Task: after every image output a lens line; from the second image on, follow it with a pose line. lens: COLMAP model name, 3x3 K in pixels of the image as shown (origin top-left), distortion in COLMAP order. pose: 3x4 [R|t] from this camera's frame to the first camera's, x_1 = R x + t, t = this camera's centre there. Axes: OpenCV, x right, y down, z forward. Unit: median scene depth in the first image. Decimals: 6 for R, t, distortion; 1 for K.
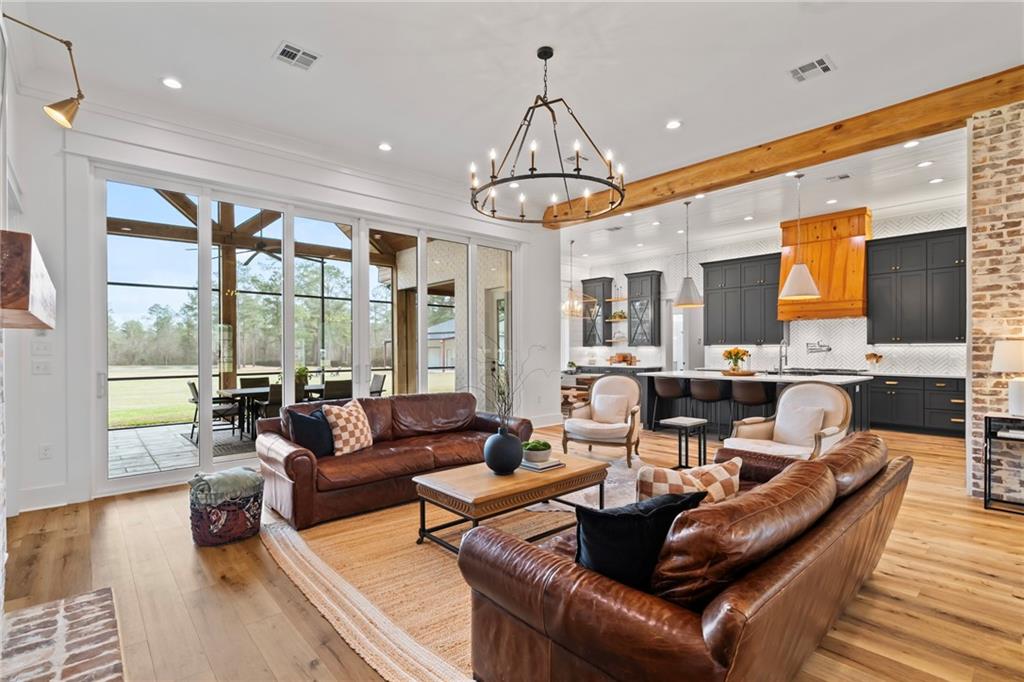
lens RADIAL K [[477.8, 0, 512.0], [0, 477.8, 341.0], [0, 0, 1]] dist [0.003538, 0.000607]
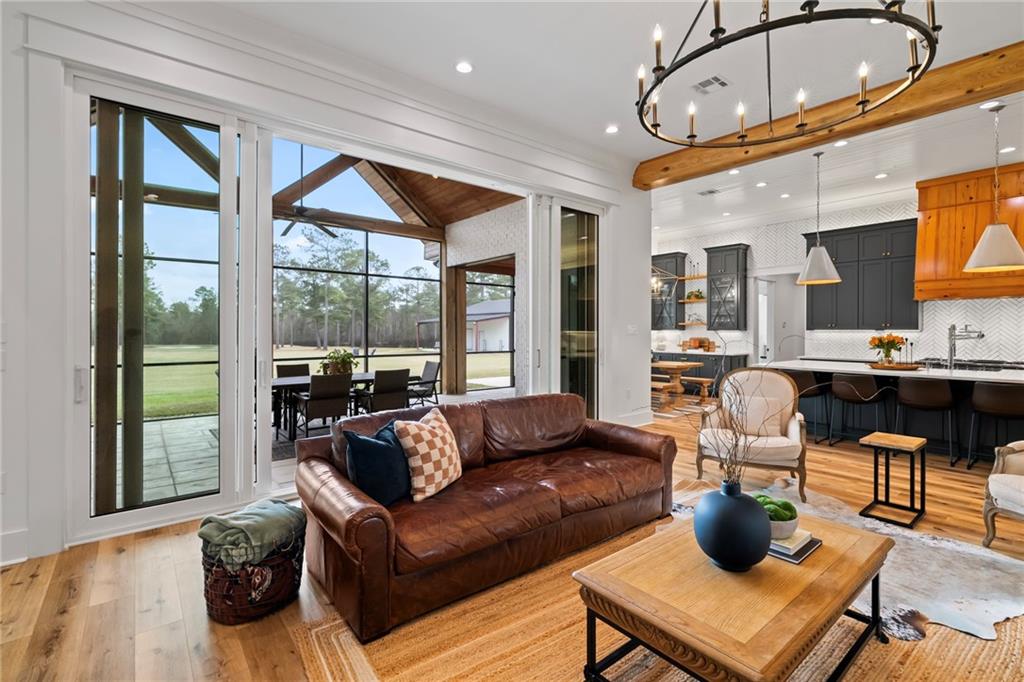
lens RADIAL K [[465.5, 0, 517.0], [0, 465.5, 320.9], [0, 0, 1]] dist [0.000251, 0.000305]
pose [[0.999001, 0.004551, -0.044447, -0.090761], [-0.004739, 0.999980, -0.004118, -0.001107], [0.044427, 0.004324, 0.999003, 0.166290]]
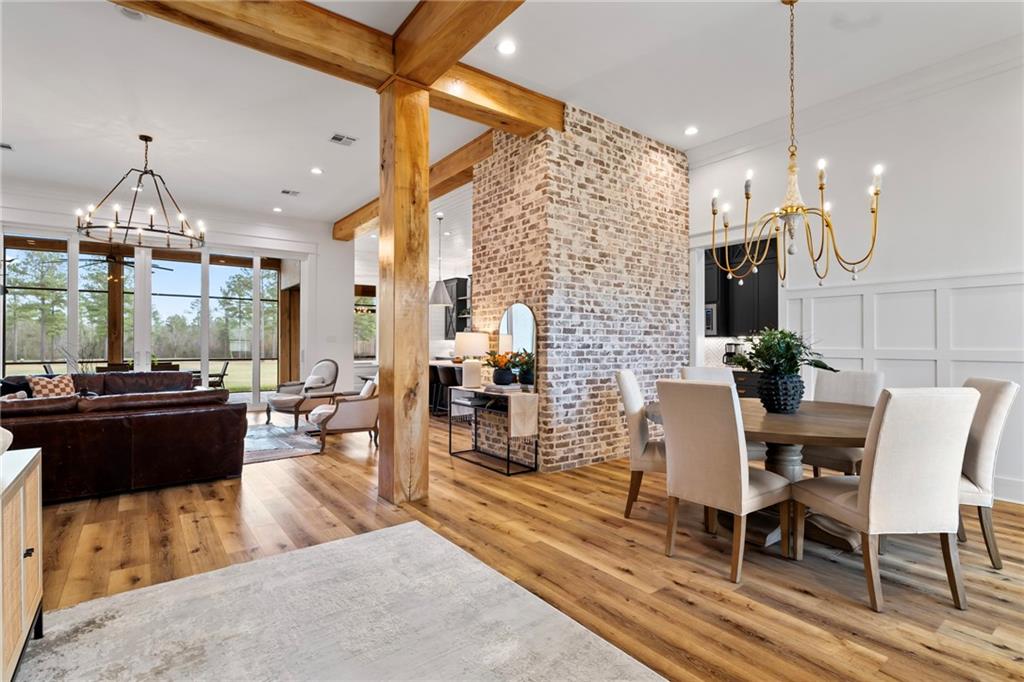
lens RADIAL K [[483.4, 0, 512.0], [0, 483.4, 341.0], [0, 0, 1]] dist [-0.034179, -0.000204]
pose [[0.997518, 0.005085, -0.070225, 0.549346], [-0.004381, 0.999939, 0.010181, 0.002966], [0.070272, -0.009848, 0.997479, -0.160658]]
